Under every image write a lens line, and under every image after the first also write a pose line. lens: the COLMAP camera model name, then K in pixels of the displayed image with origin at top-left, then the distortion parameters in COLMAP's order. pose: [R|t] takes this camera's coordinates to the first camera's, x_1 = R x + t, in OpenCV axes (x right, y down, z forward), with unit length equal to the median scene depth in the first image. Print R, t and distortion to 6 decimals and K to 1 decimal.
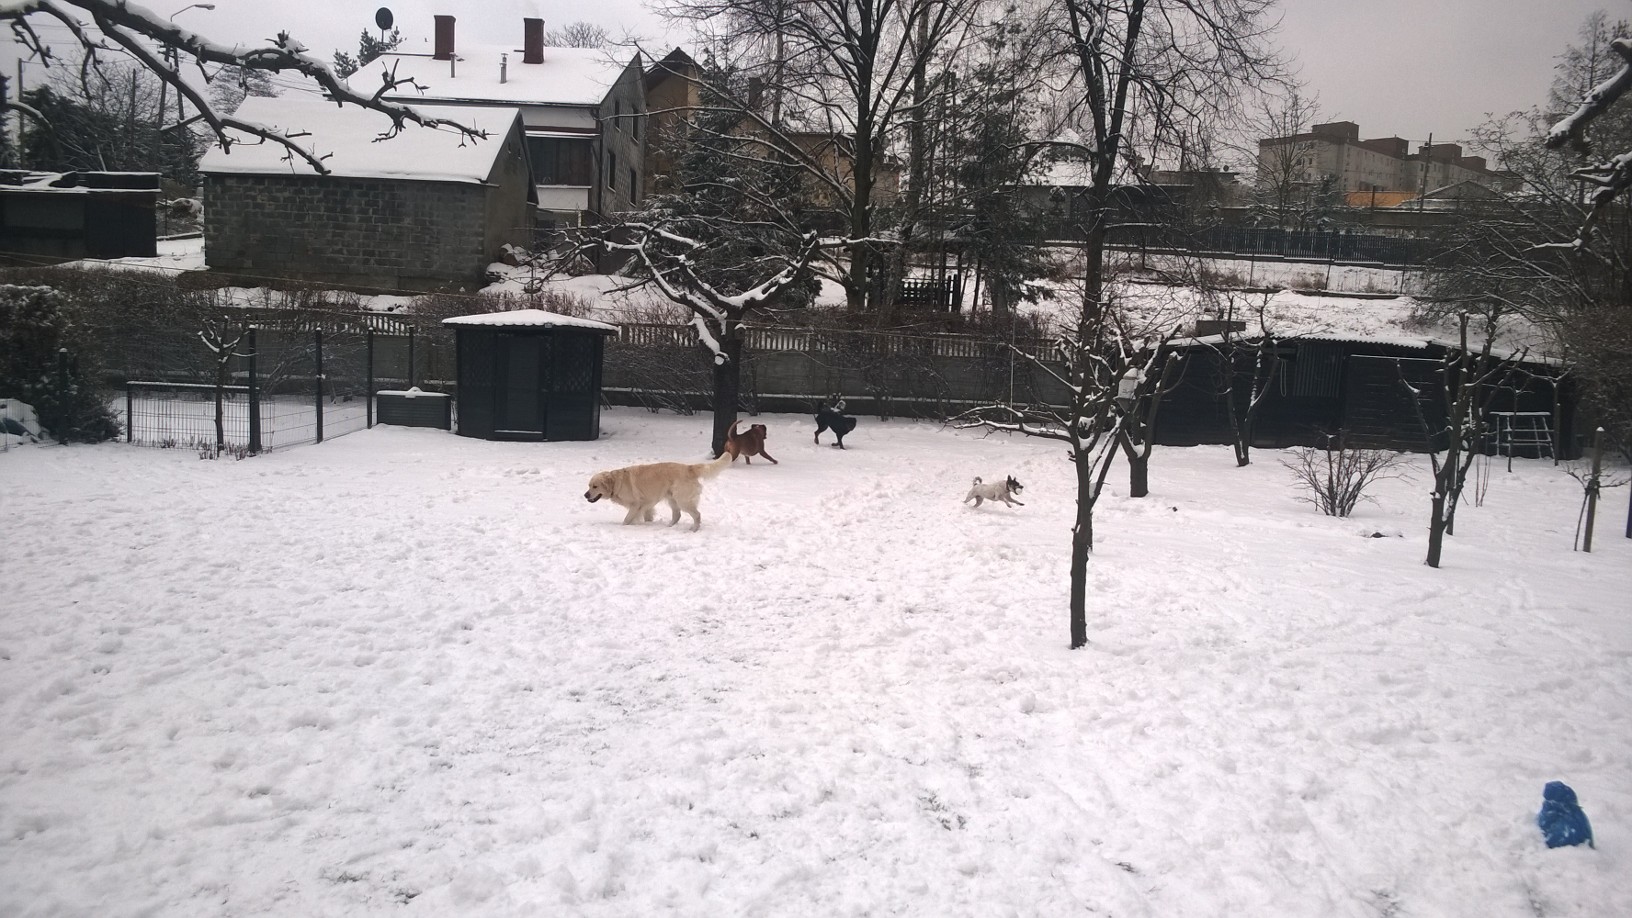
lens RADIAL K [[1239.0, 0, 818.7], [0, 1239.0, 458.5], [0, 0, 1]] dist [-0.004382, -0.016230]
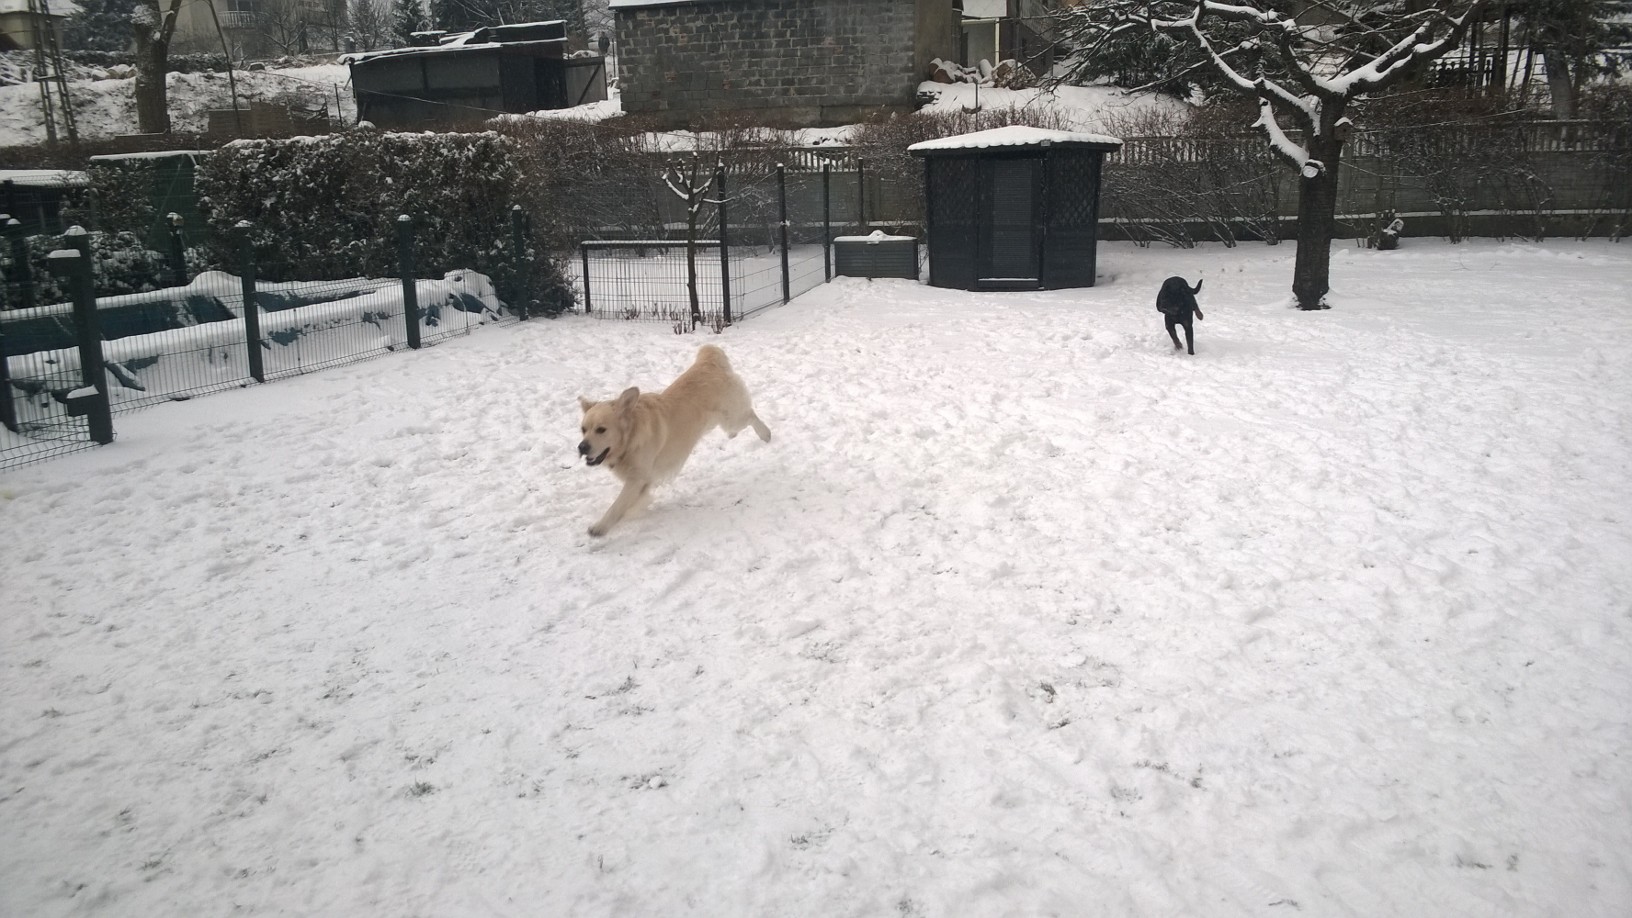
lens RADIAL K [[1239.0, 0, 815.0], [0, 1239.0, 457.8], [0, 0, 1]] dist [-0.004382, -0.016230]
pose [[0.957764, -0.000413, -0.287555, -0.110462], [0.038519, 0.991171, 0.126872, -0.011403], [0.284964, -0.132590, 0.949324, 0.148550]]
